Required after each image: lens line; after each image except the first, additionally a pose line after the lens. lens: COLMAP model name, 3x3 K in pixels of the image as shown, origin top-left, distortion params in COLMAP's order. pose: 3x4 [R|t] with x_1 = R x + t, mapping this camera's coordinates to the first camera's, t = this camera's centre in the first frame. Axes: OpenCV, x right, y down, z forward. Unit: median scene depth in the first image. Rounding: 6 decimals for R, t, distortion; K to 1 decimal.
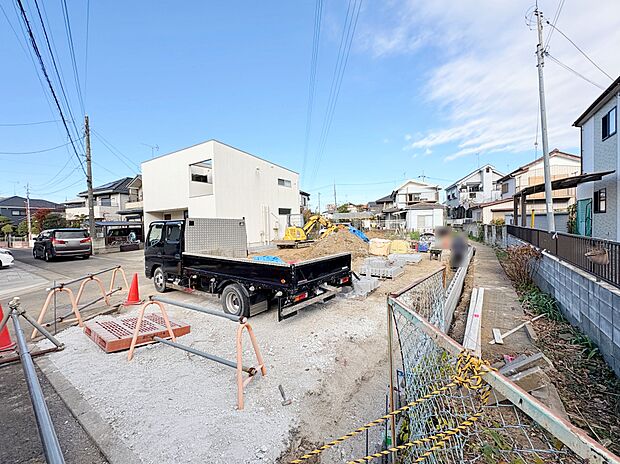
lens RADIAL K [[253.3, 0, 310.0], [0, 253.3, 232.0], [0, 0, 1]] dist [0.000078, -0.000051]
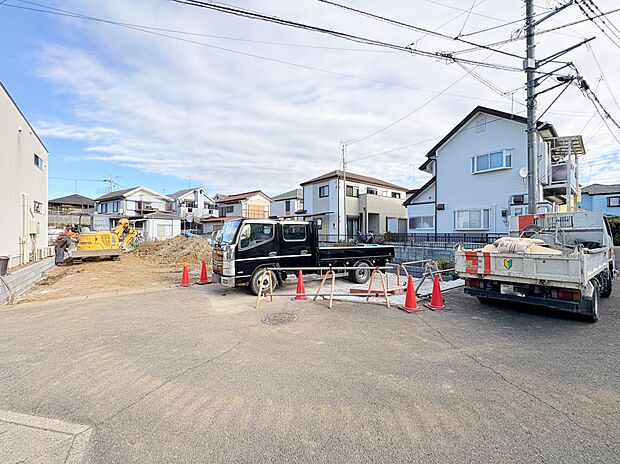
lens RADIAL K [[250.1, 0, 307.9], [0, 250.1, 218.9], [0, 0, 1]] dist [-0.000508, -0.000074]
pose [[0.296895, 0.070889, 0.952275, -0.071263], [0.025663, 0.996288, -0.082167, 0.001640], [-0.954565, 0.048833, 0.293973, 0.029542]]
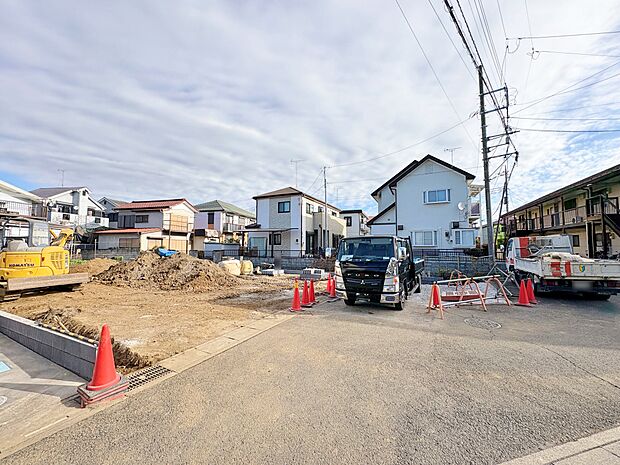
lens RADIAL K [[250.7, 0, 308.0], [0, 250.7, 233.4], [0, 0, 1]] dist [0.000798, 0.000022]
pose [[-0.162742, 0.072965, 0.983967, -0.076136], [0.034922, 0.997063, -0.068160, -0.000328], [-0.986050, 0.023270, -0.164813, 0.075685]]
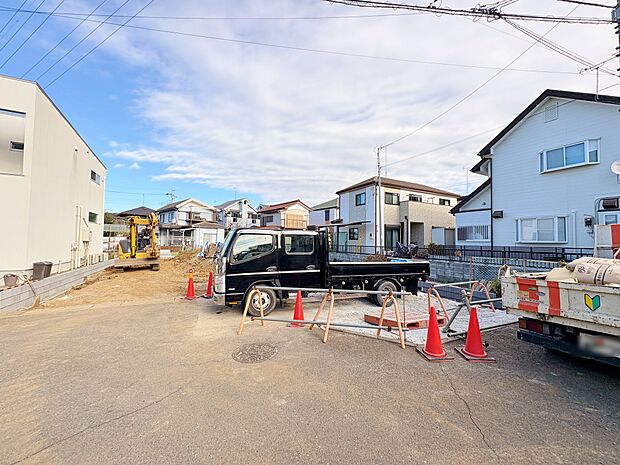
lens RADIAL K [[248.4, 0, 307.4], [0, 248.4, 221.8], [0, 0, 1]] dist [-0.000694, -0.000040]
pose [[0.467998, 0.095147, 0.878593, -0.062360], [0.007779, 0.993705, -0.111757, 0.001145], [-0.883695, 0.059137, 0.464312, 0.025704]]
